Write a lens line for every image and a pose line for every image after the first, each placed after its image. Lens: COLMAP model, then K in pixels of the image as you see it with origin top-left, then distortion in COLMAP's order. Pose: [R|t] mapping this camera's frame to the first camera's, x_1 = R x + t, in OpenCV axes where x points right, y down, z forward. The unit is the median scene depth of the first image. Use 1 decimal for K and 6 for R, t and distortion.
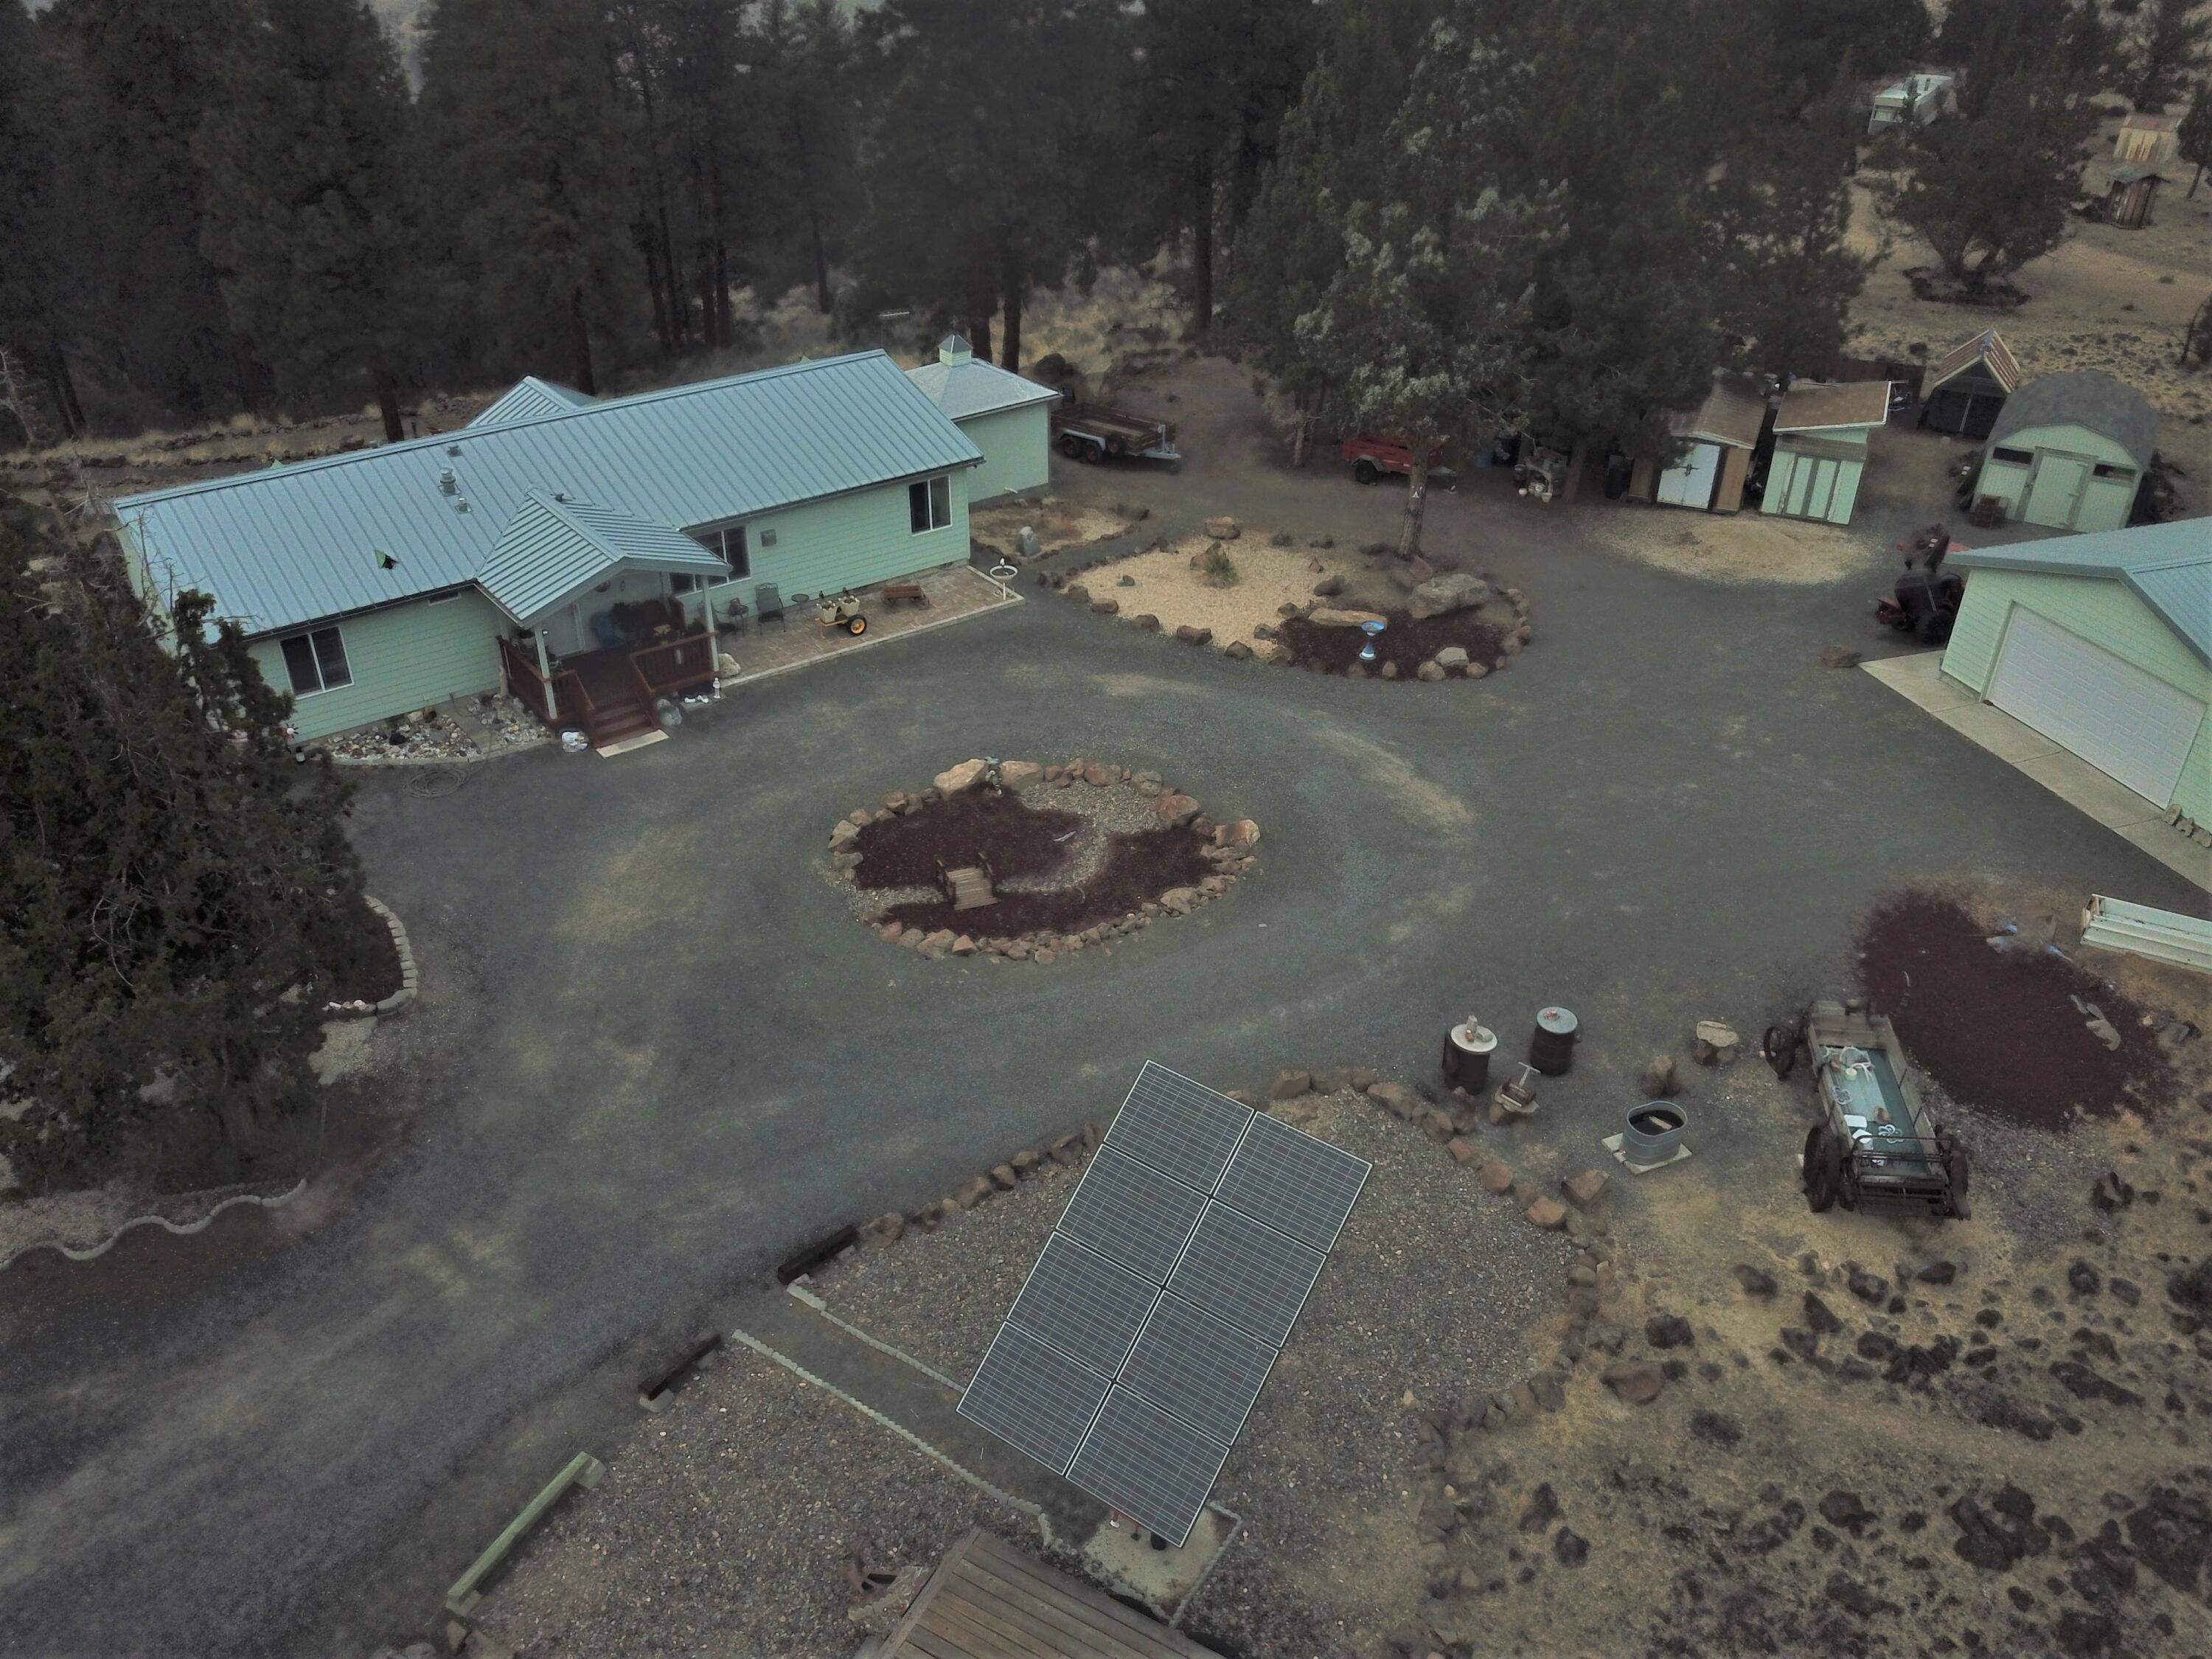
lens RADIAL K [[1711.8, 0, 1106.0], [0, 1711.8, 829.5], [0, 0, 1]] dist [0.033934, -0.068378]
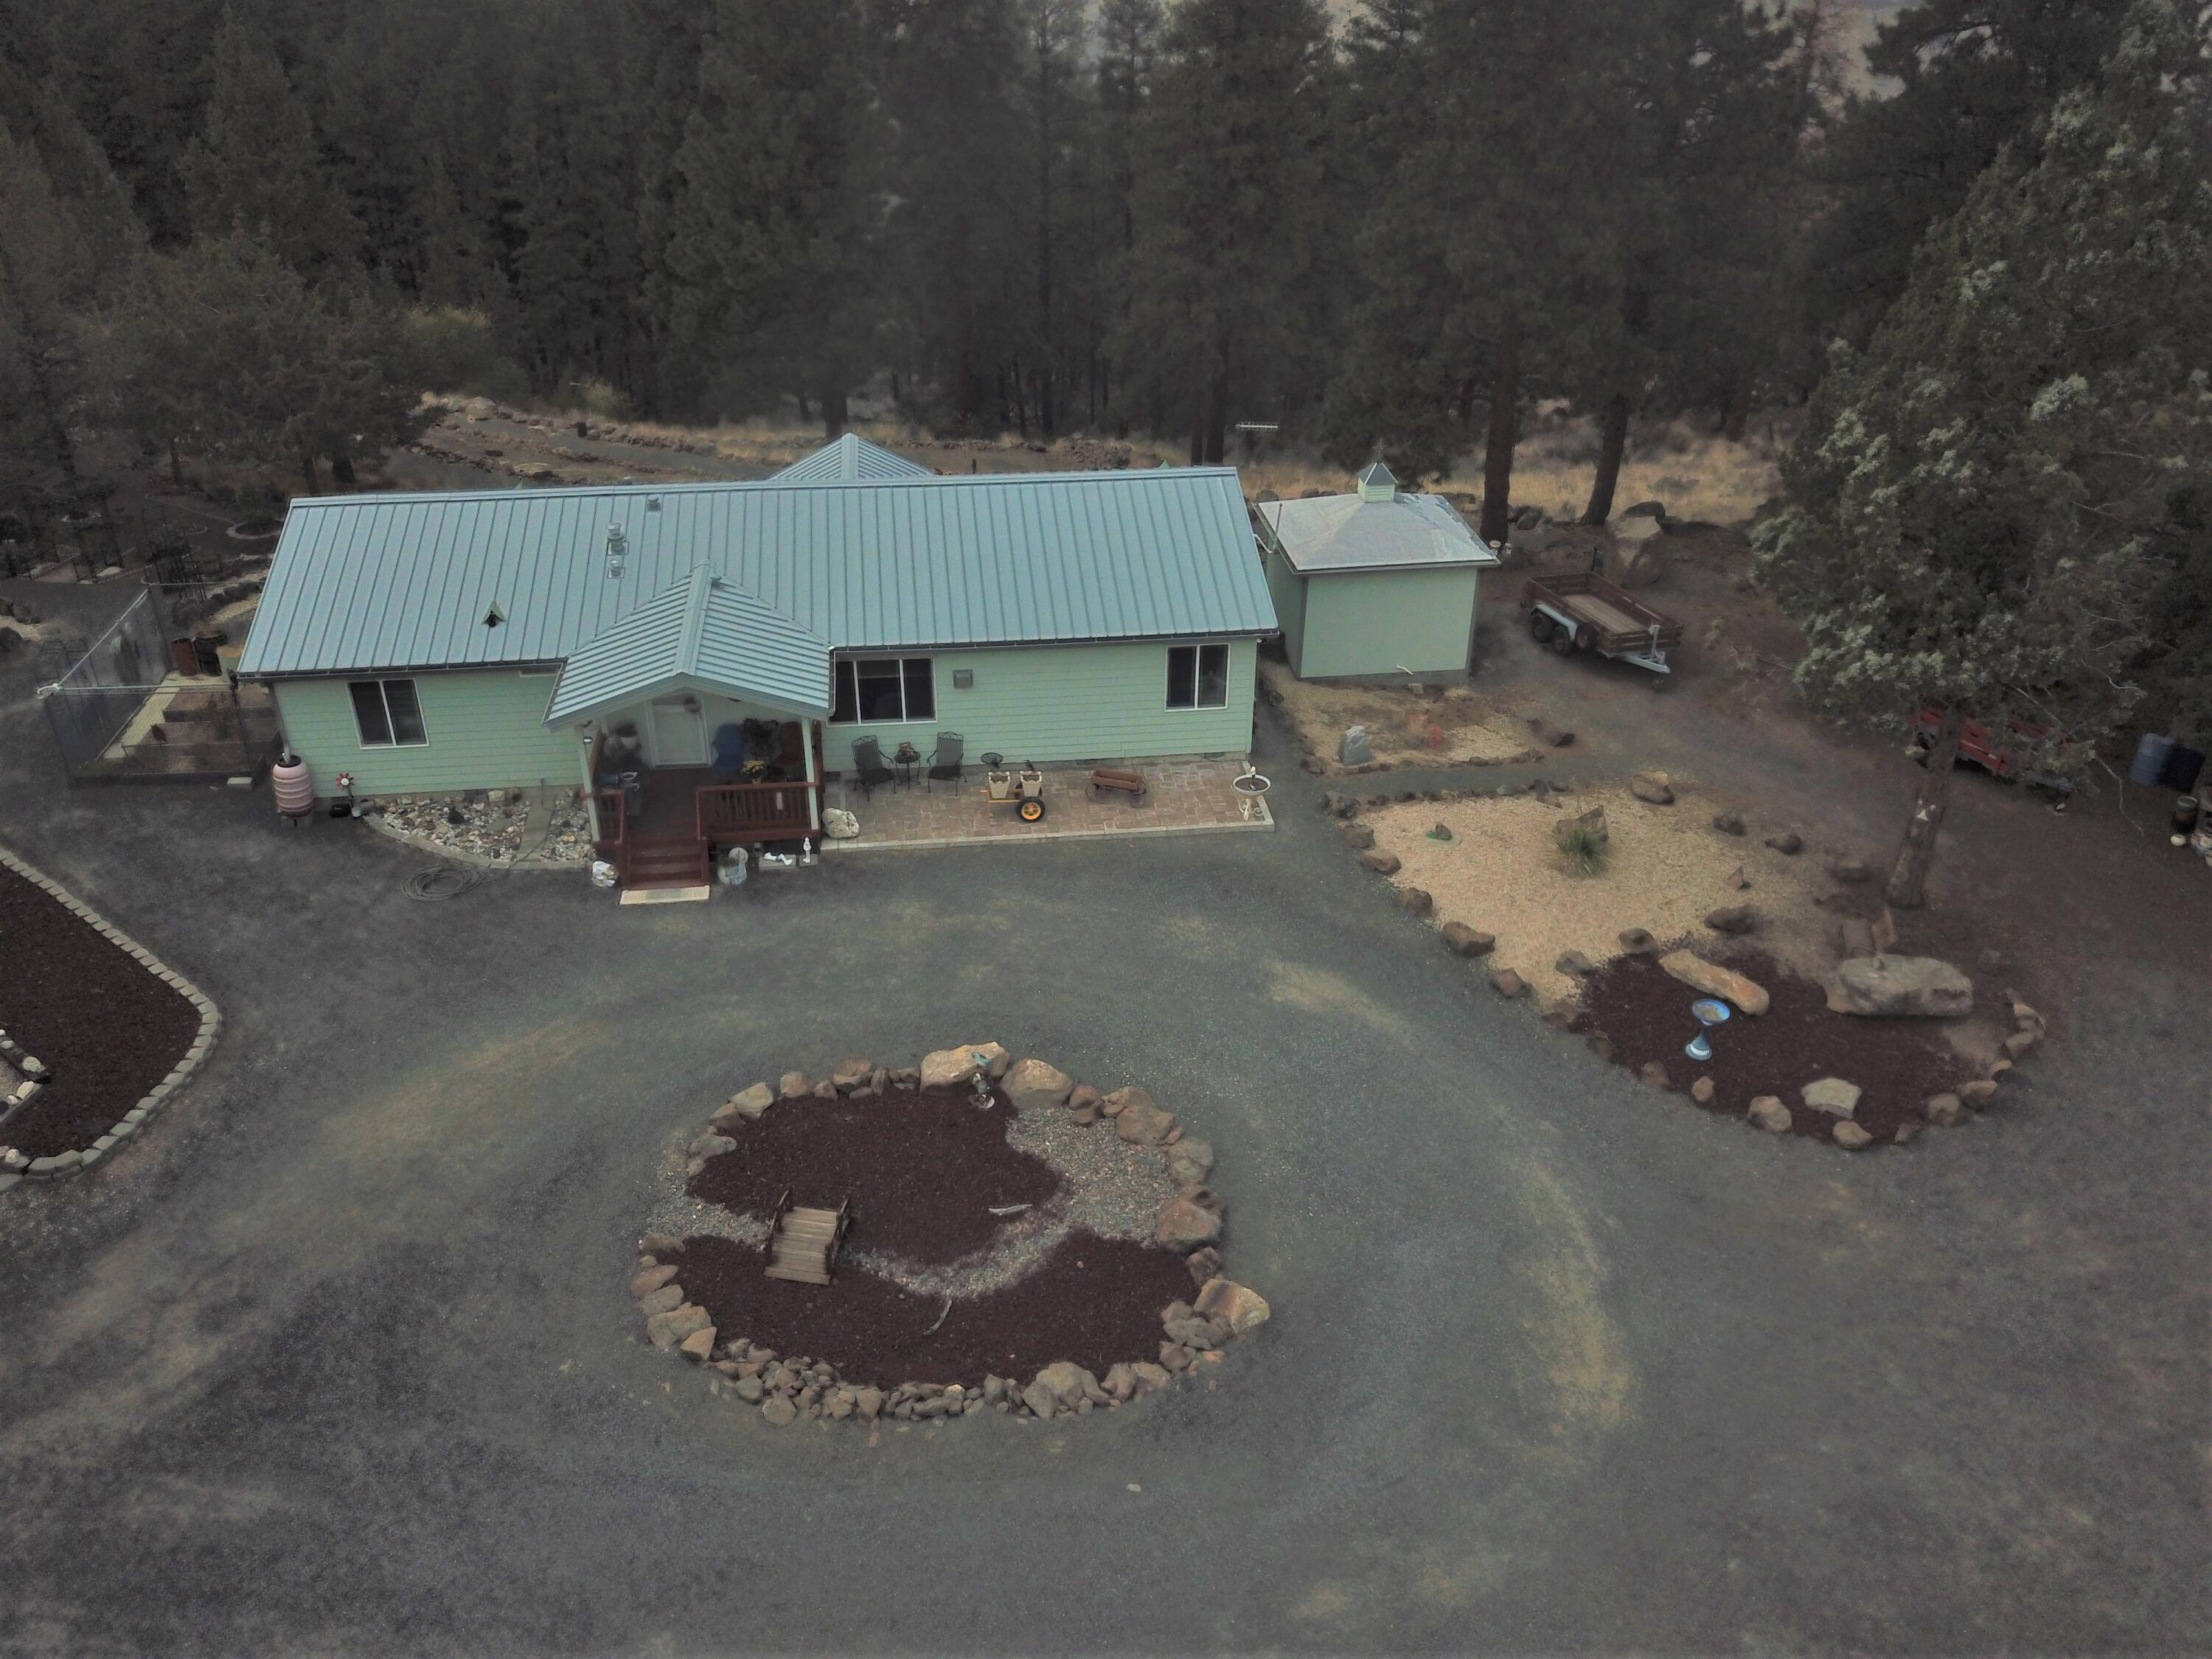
lens RADIAL K [[1711.8, 0, 1106.0], [0, 1711.8, 829.5], [0, 0, 1]] dist [0.033934, -0.068378]
pose [[0.864266, 0.251676, -0.435550, 0.226780], [-0.267167, 0.963286, 0.026477, -0.143253], [0.426223, 0.093482, 0.899775, 0.328877]]
